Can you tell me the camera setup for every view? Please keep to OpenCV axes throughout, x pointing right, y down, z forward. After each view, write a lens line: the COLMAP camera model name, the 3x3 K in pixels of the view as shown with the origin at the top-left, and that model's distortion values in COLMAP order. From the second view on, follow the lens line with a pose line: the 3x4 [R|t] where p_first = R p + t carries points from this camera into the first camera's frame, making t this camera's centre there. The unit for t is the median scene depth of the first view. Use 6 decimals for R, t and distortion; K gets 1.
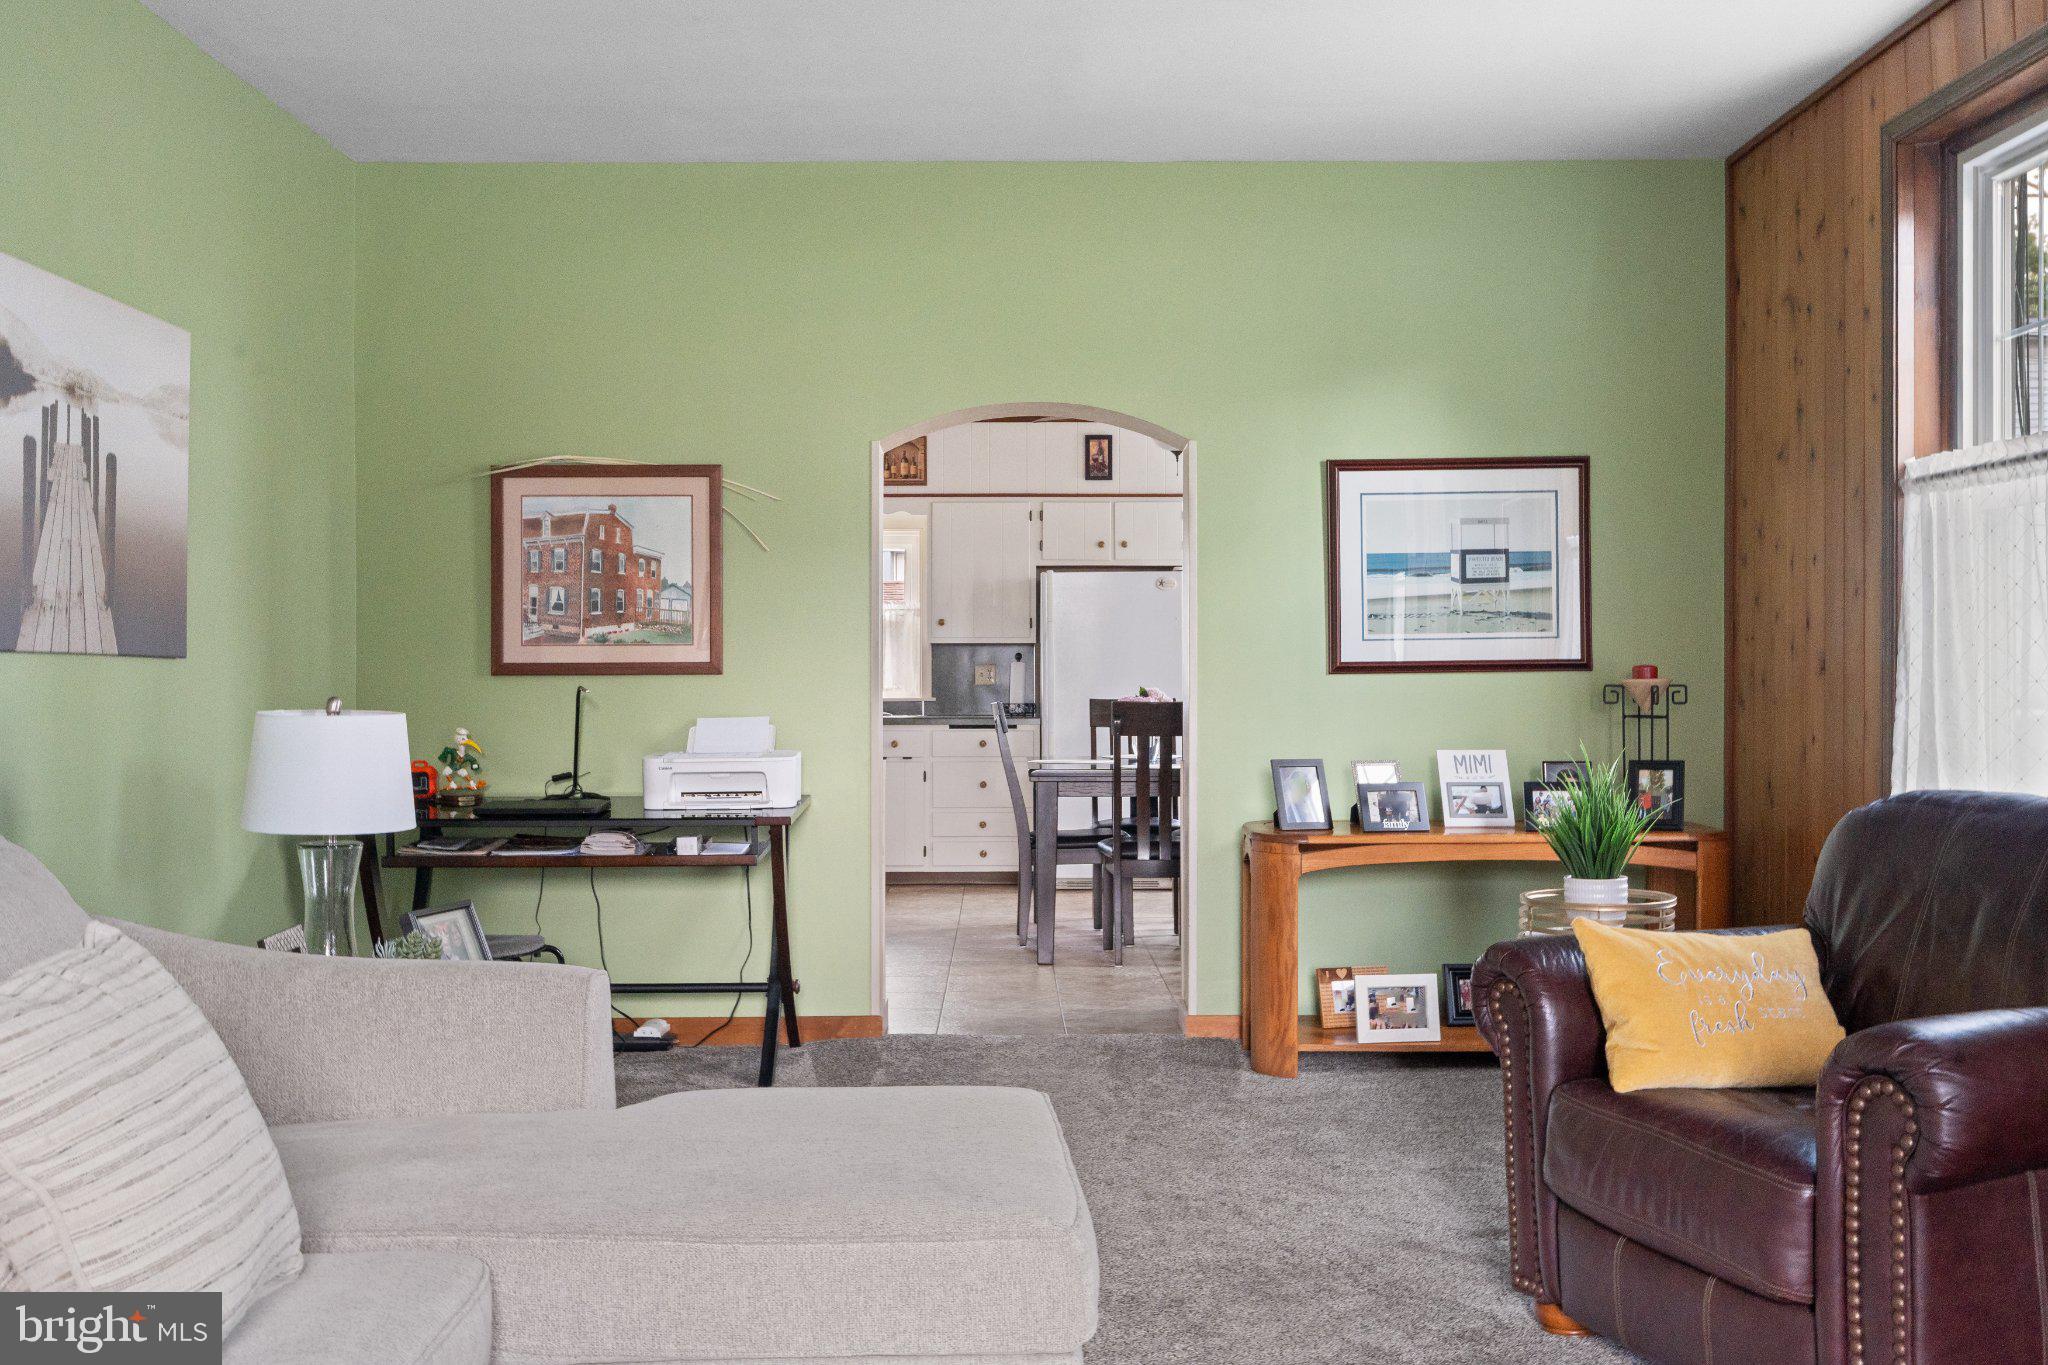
lens RADIAL K [[1986.4, 0, 1016.7], [0, 1986.4, 658.3], [0, 0, 1]] dist [0.023886, 0.000000]
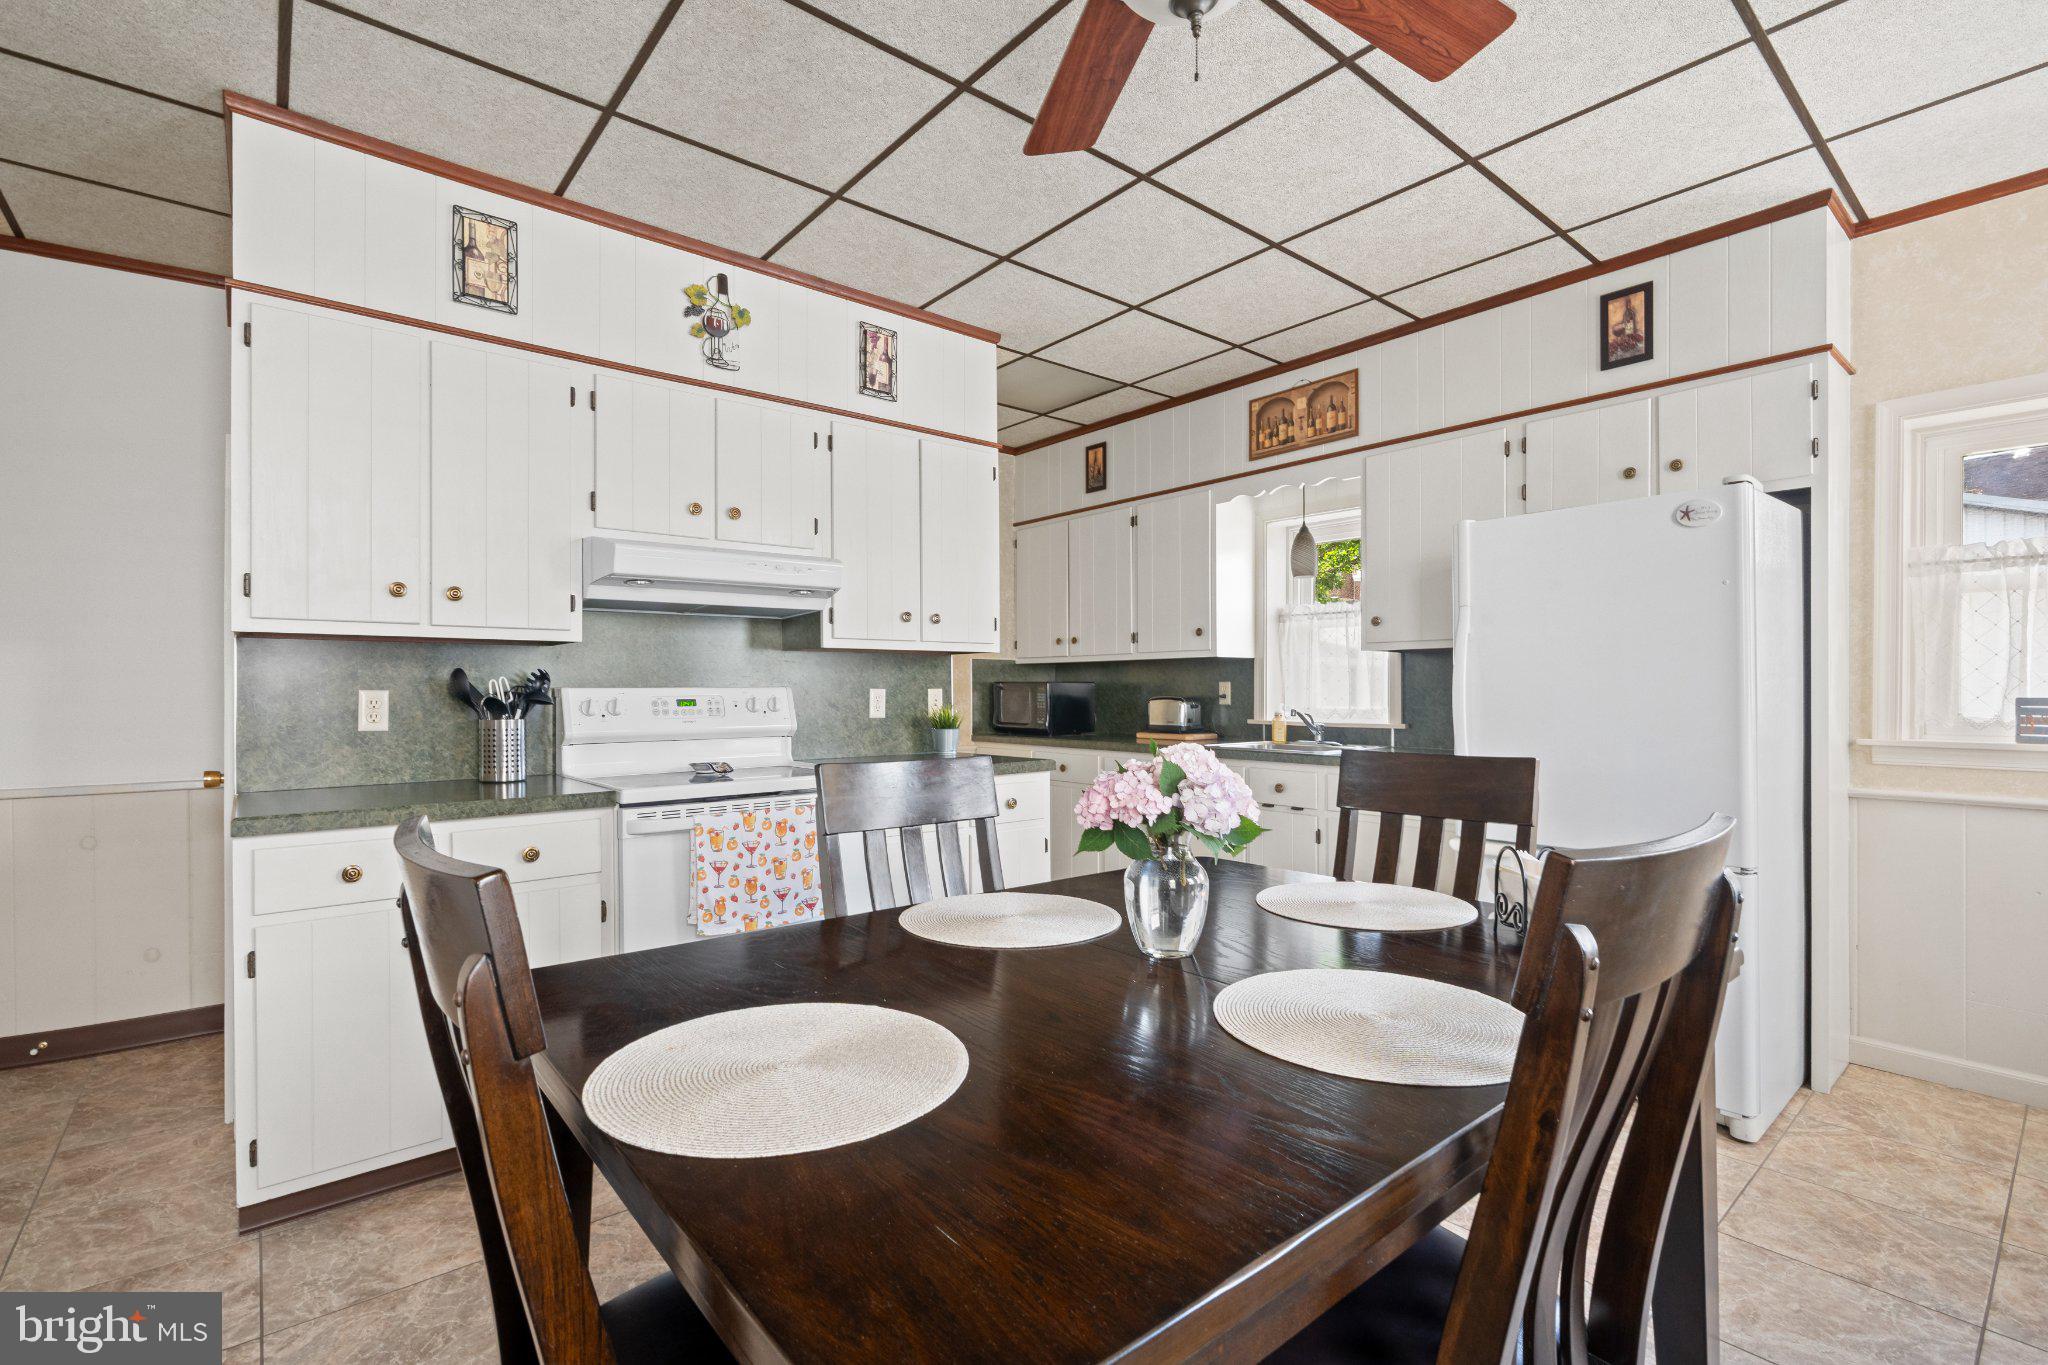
lens RADIAL K [[923.9, 0, 1020.4], [0, 923.9, 686.2], [0, 0, 1]] dist [-0.010600, 0.004206]
pose [[0.637544, -0.000613, -0.770414, 0.251547], [0.009885, 0.999924, 0.007385, 0.002971], [0.770351, -0.012324, 0.637501, 1.262038]]
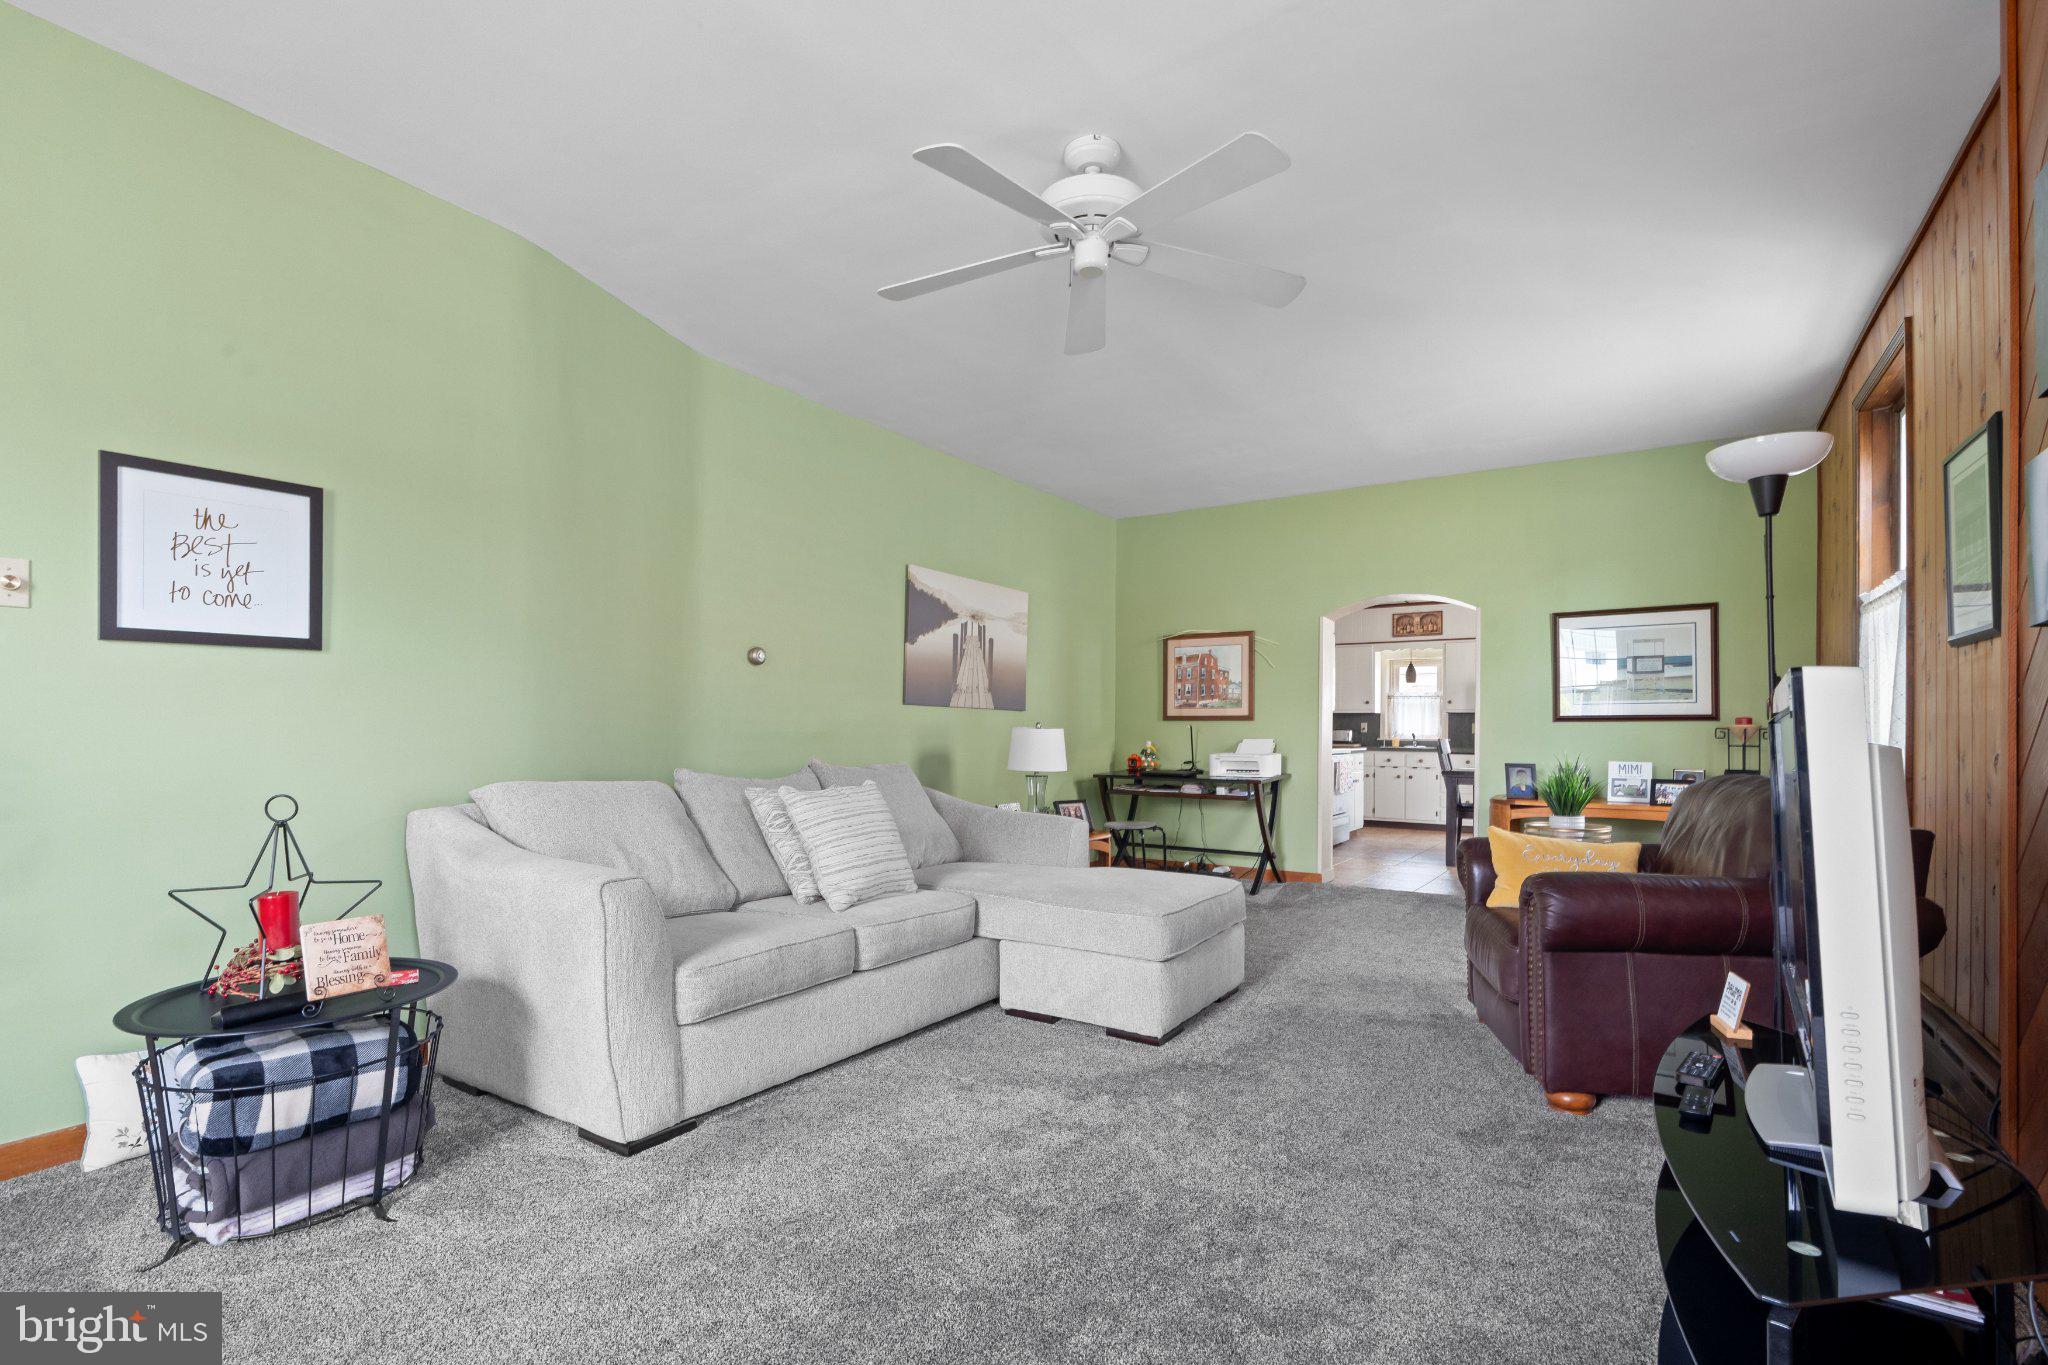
lens RADIAL K [[923.9, 0, 1017.7], [0, 923.9, 724.6], [0, 0, 1]] dist [-0.010600, 0.004206]
pose [[0.827558, 0.007106, -0.561336, 0.230978], [-0.007858, 0.999969, 0.001074, 0.013835], [0.561326, 0.003522, 0.827588, -0.050188]]
